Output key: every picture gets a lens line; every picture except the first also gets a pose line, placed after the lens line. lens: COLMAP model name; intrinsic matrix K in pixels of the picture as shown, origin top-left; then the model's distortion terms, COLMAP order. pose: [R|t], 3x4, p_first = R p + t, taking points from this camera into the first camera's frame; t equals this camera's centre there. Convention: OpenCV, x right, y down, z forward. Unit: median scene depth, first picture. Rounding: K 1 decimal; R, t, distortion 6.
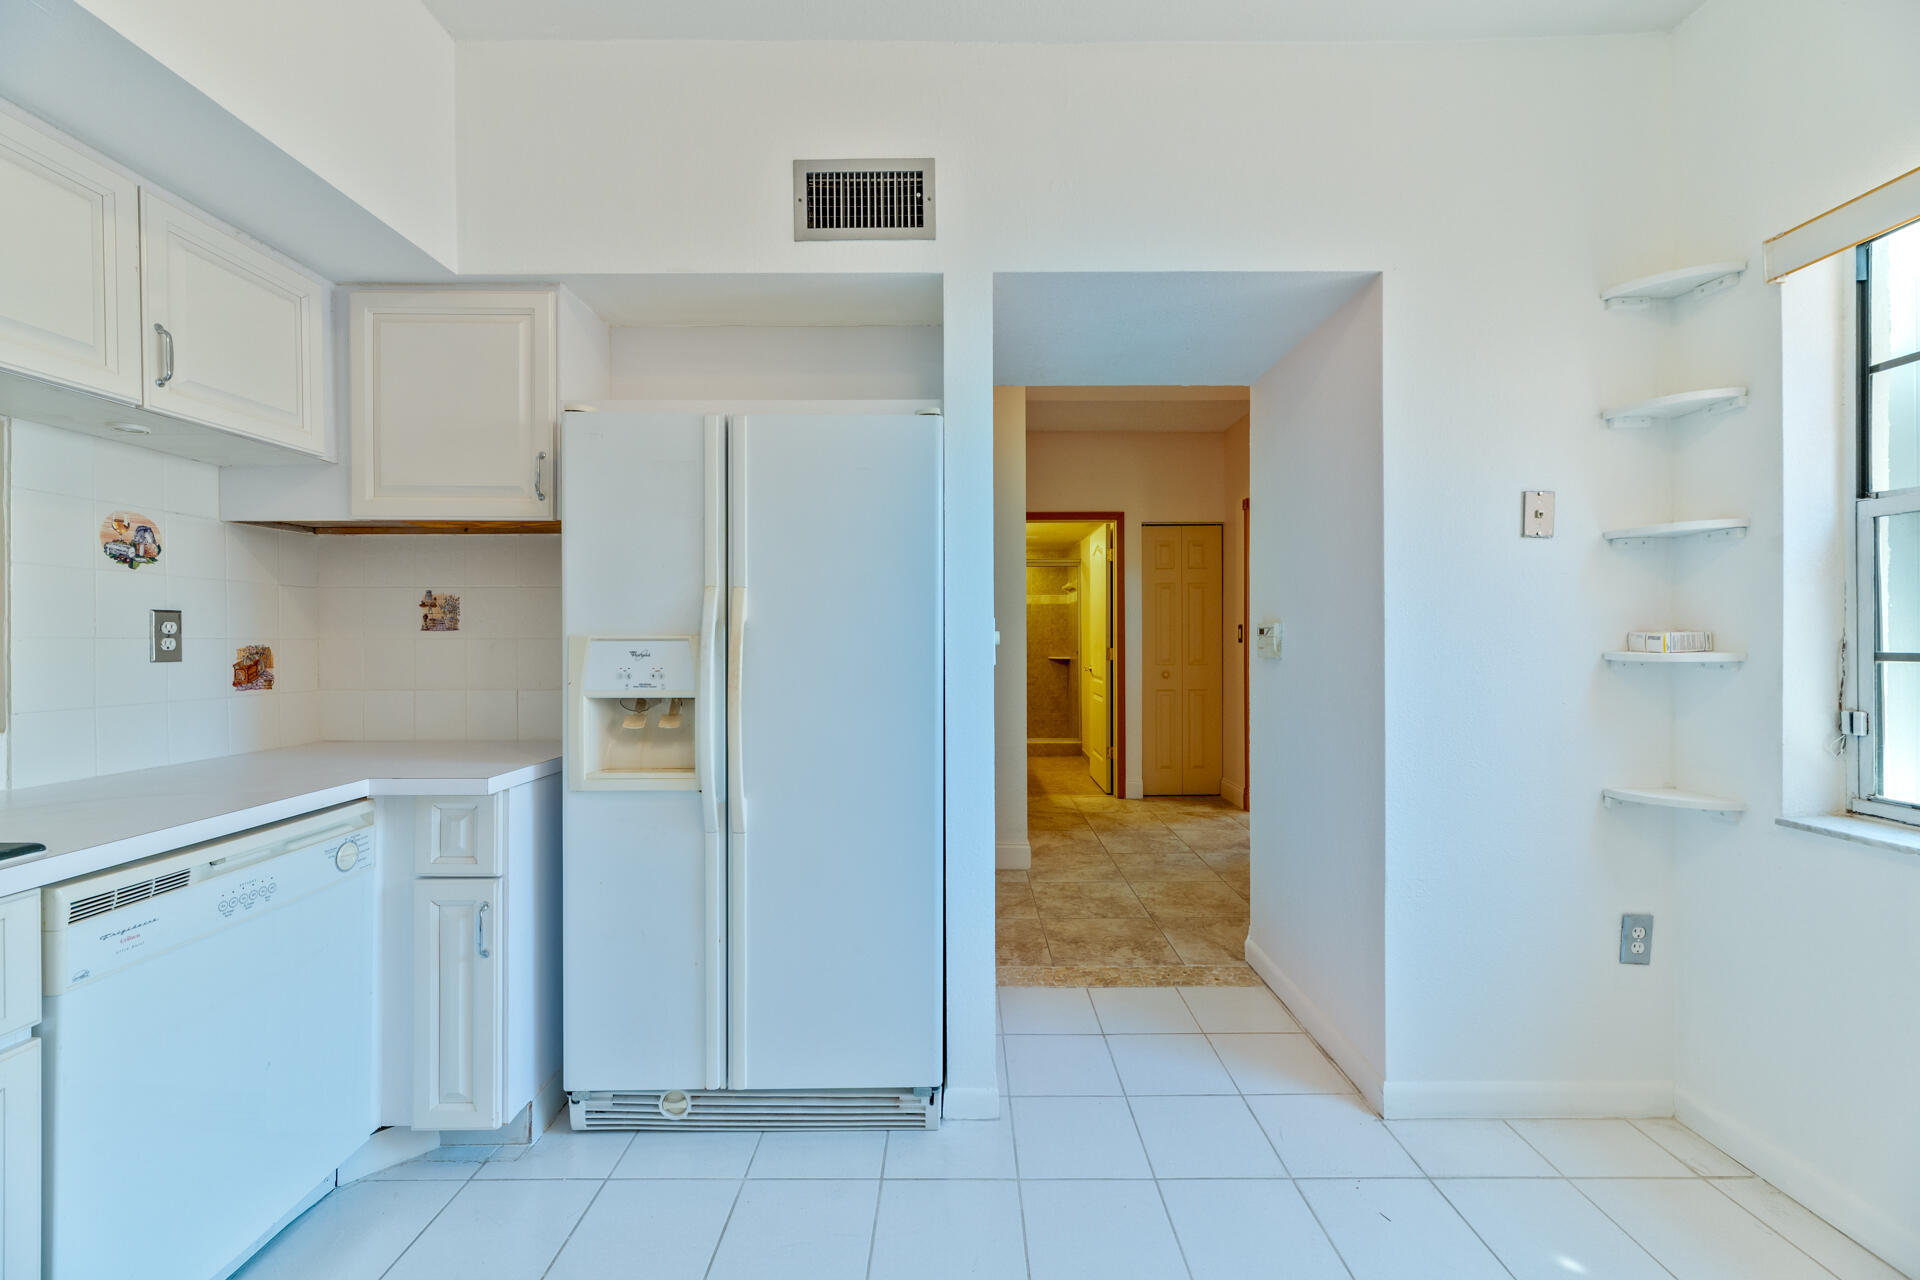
lens RADIAL K [[774.6, 0, 961.7], [0, 774.6, 637.4], [0, 0, 1]] dist [0.001059, 0.000021]
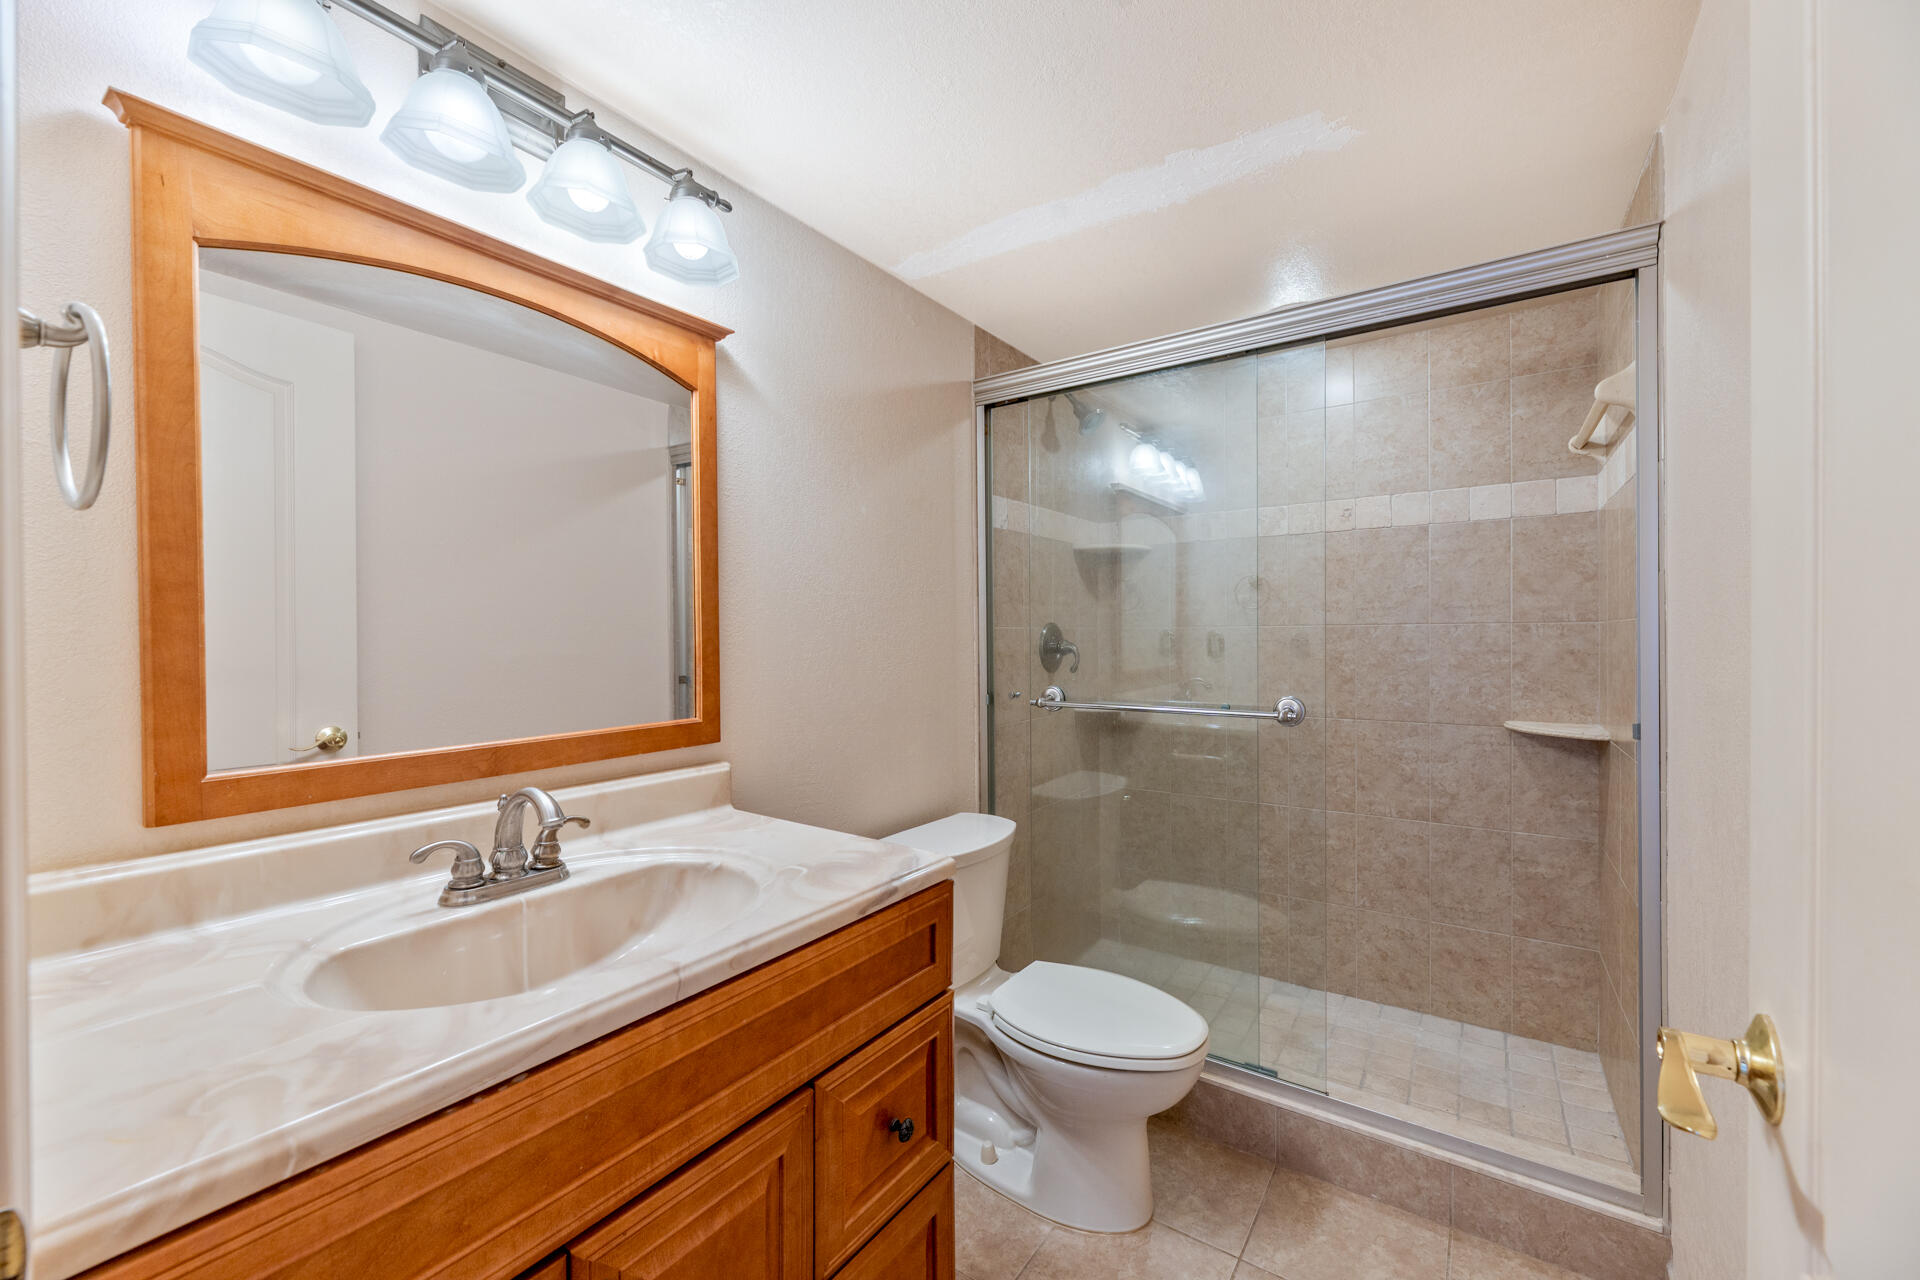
lens RADIAL K [[774.6, 0, 952.7], [0, 774.6, 634.1], [0, 0, 1]] dist [0.001059, 0.000021]
pose [[0.817854, 0.000924, -0.575425, 0.165611], [0.001352, 0.999993, 0.003527, -0.008099], [0.575424, -0.003662, 0.817847, 1.023602]]
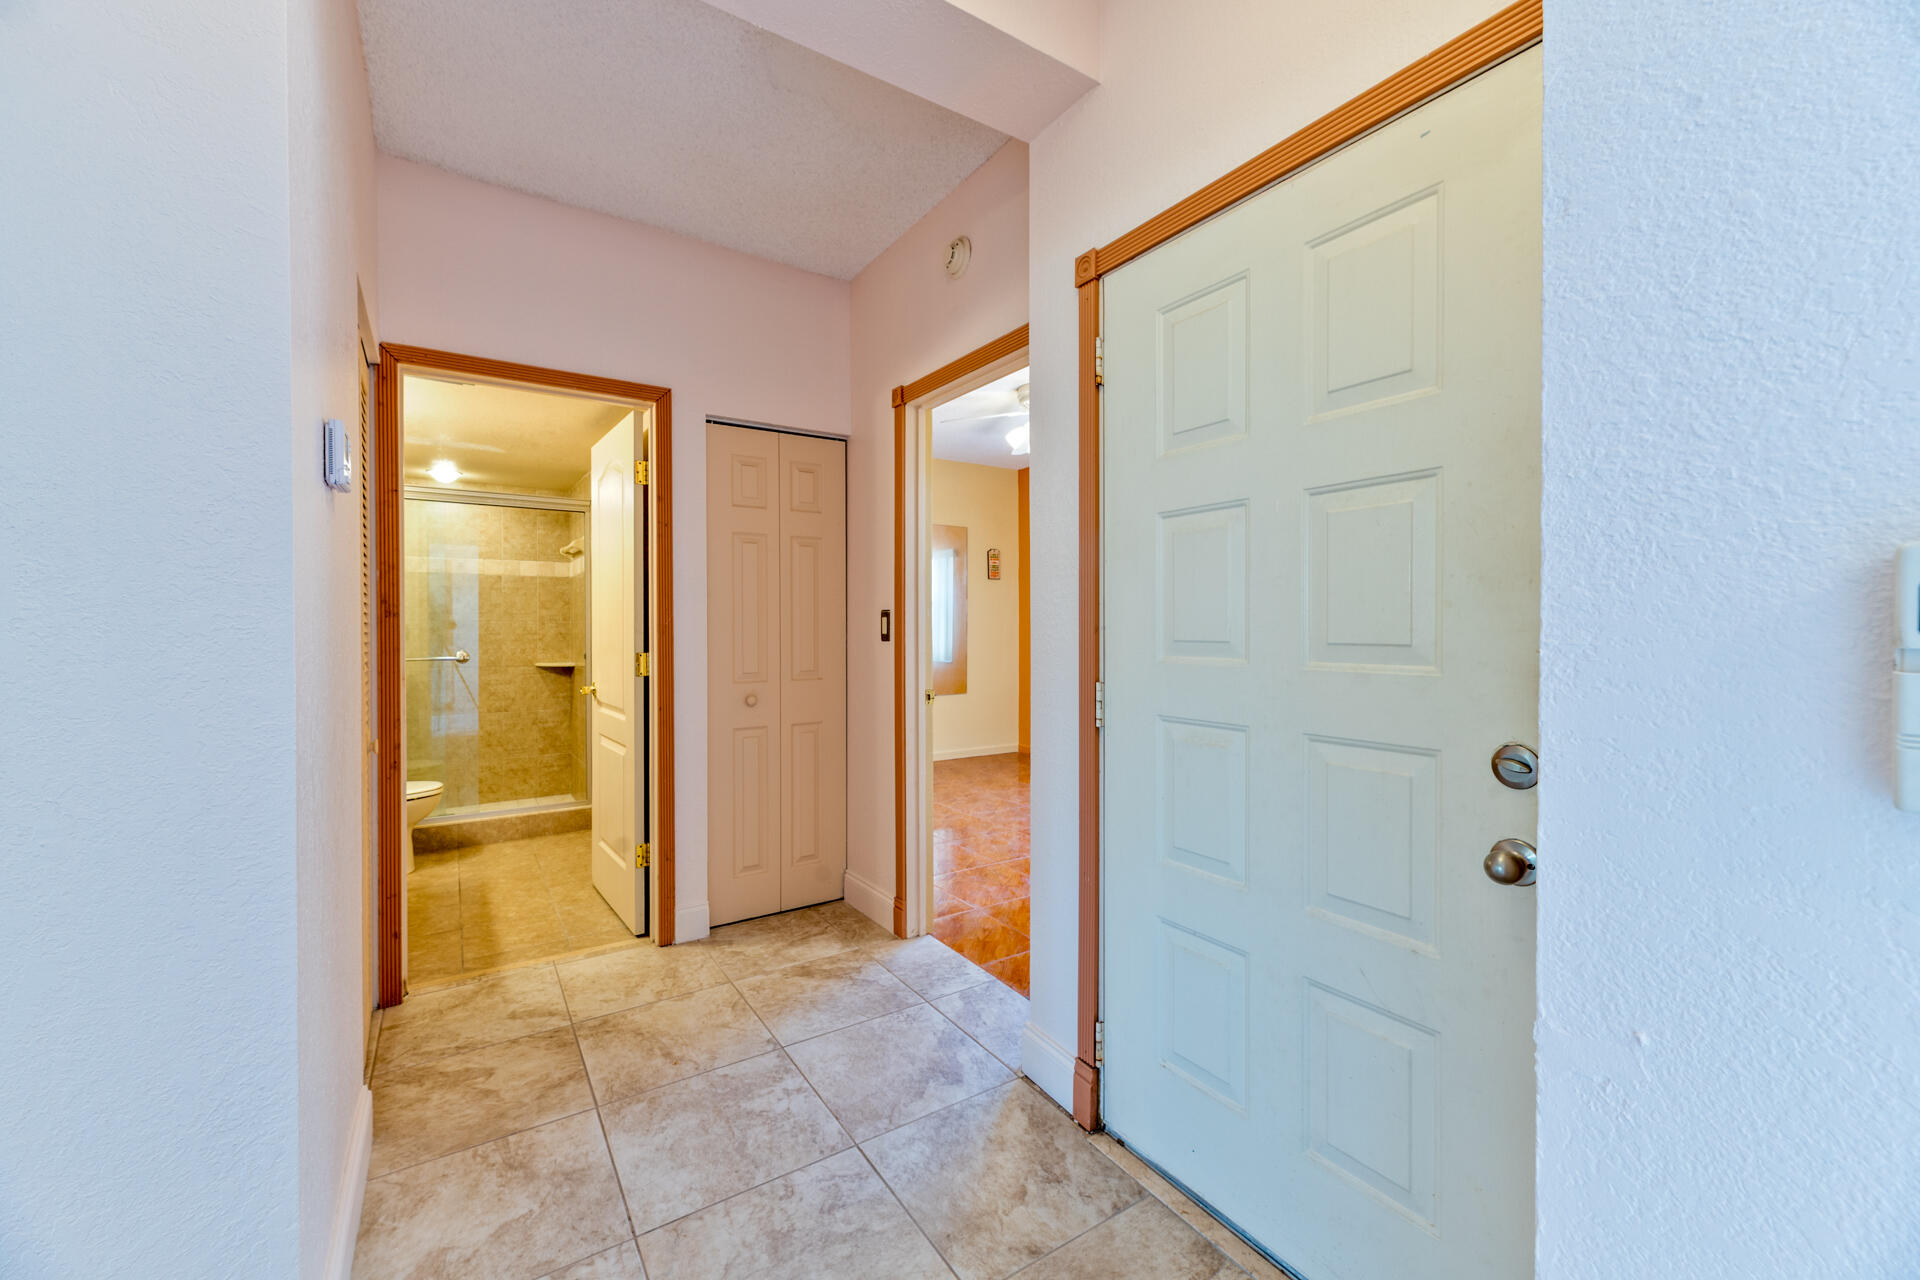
lens RADIAL K [[774.6, 0, 979.5], [0, 774.6, 631.5], [0, 0, 1]] dist [0.001059, 0.000021]
pose [[0.827336, -0.001872, 0.561704, 0.088515], [0.000303, 0.999996, 0.002887, -0.002118], [-0.561707, -0.002218, 0.827333, 0.452964]]
